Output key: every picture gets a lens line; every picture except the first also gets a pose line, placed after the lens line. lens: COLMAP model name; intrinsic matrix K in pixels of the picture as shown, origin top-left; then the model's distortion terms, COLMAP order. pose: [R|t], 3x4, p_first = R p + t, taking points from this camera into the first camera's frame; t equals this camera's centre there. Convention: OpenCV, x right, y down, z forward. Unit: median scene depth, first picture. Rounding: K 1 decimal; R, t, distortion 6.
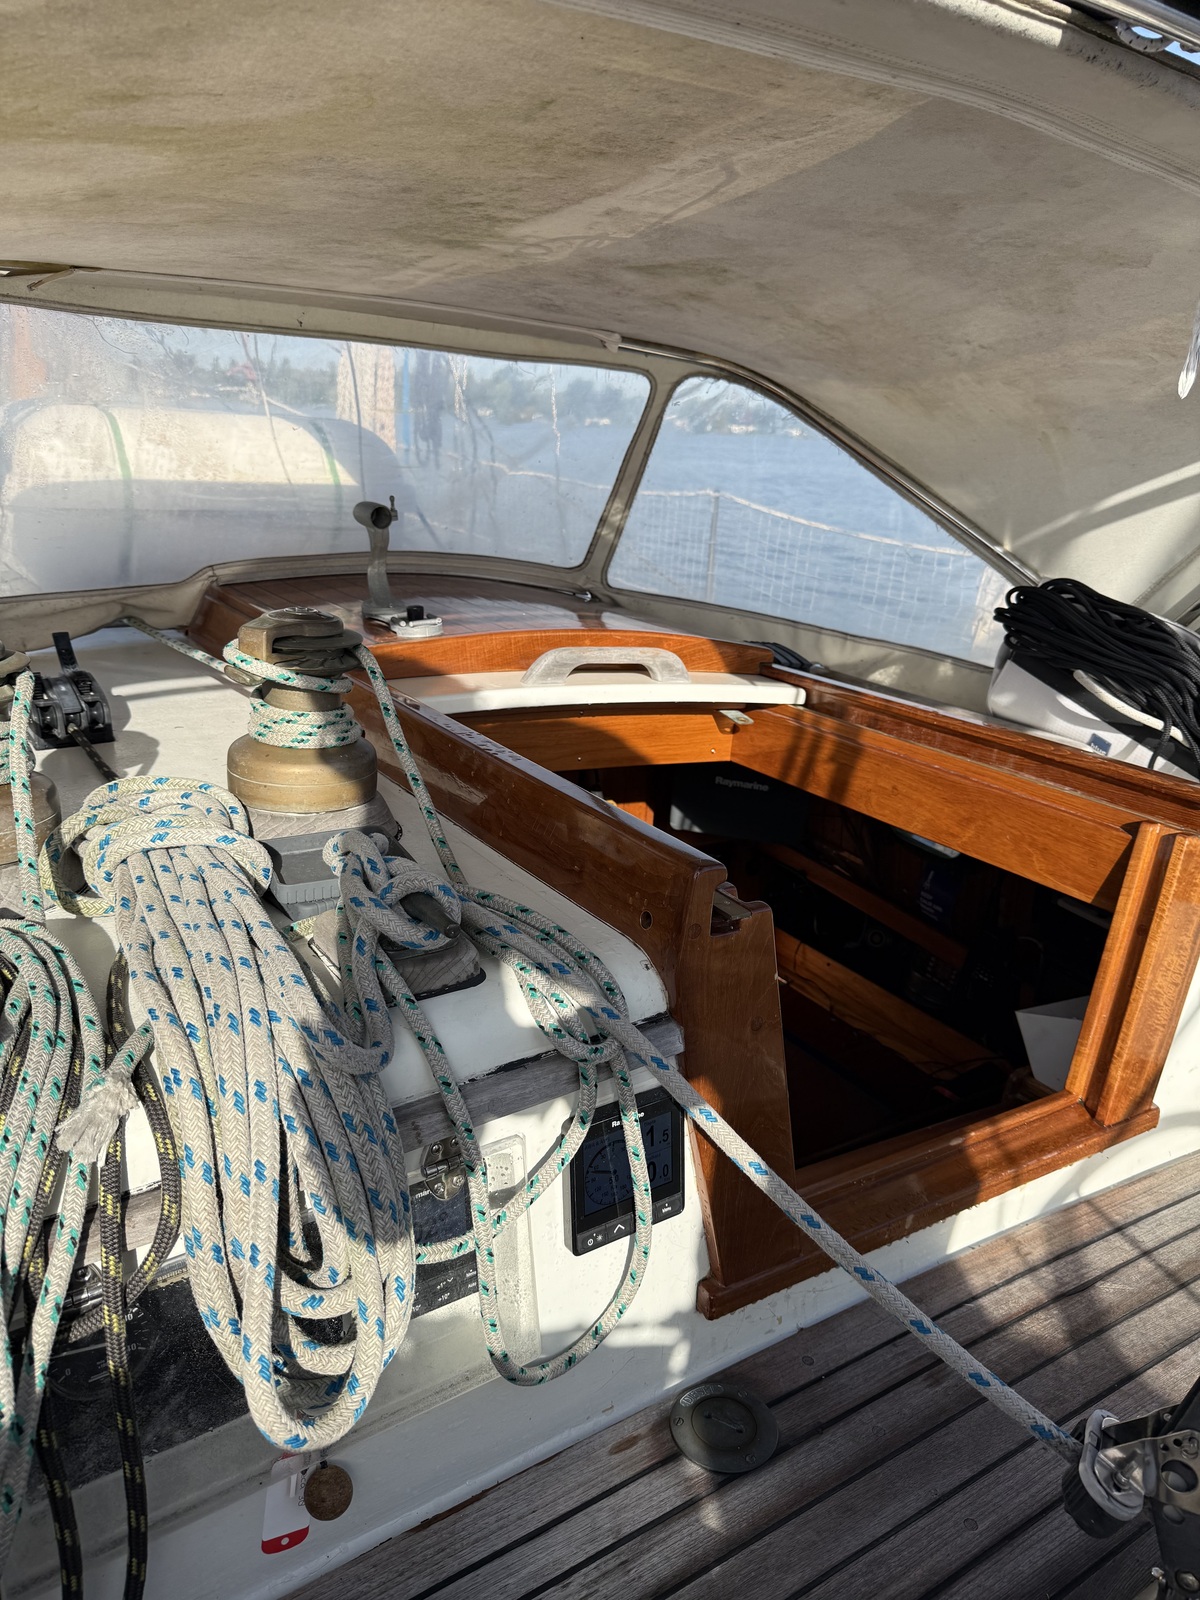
lens RADIAL K [[1143.2, 0, 604.6], [0, 1143.2, 793.3], [0, 0, 1]] dist [0.069191, -0.129419]
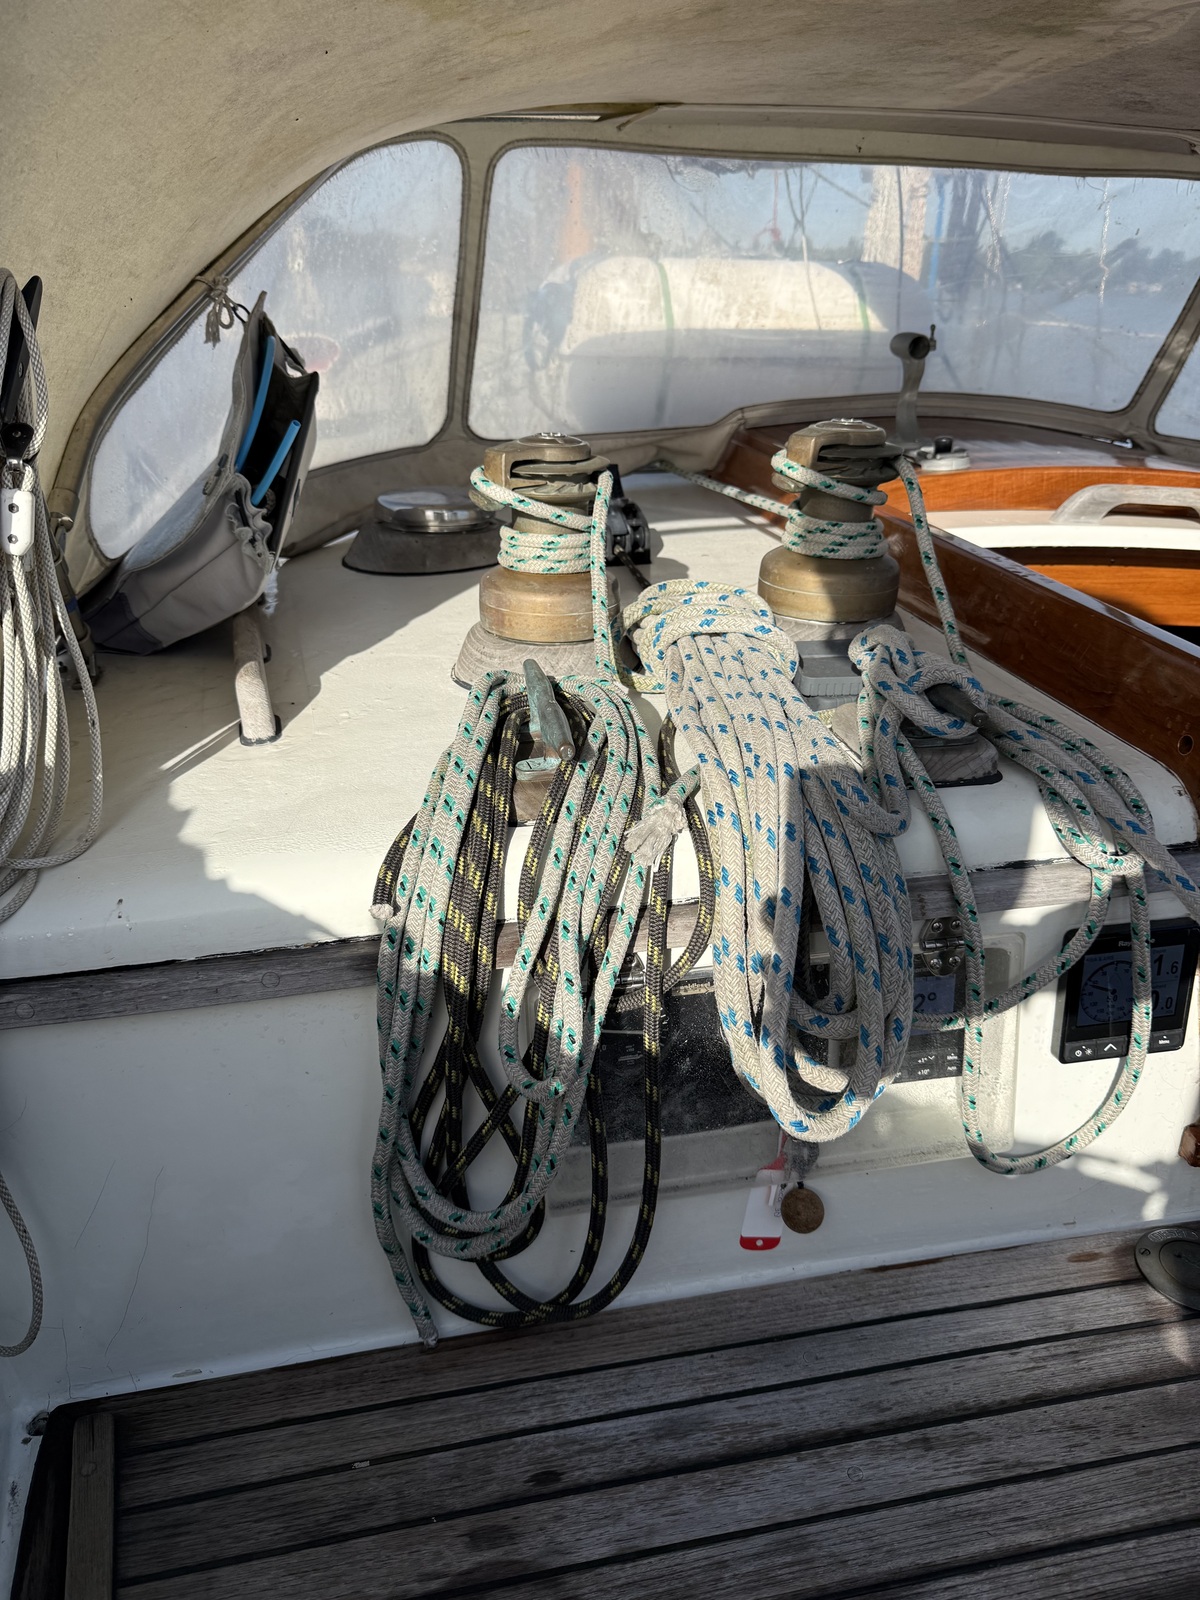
lens RADIAL K [[1124.0, 0, 600.0], [0, 1124.0, 800.0], [0, 0, 1]] dist [0.122795, -0.226712]
pose [[0.913966, 0.125106, -0.386023, -0.039071], [-0.082153, 0.988636, 0.125896, 0.085091], [0.397387, -0.083352, 0.913858, -0.060796]]
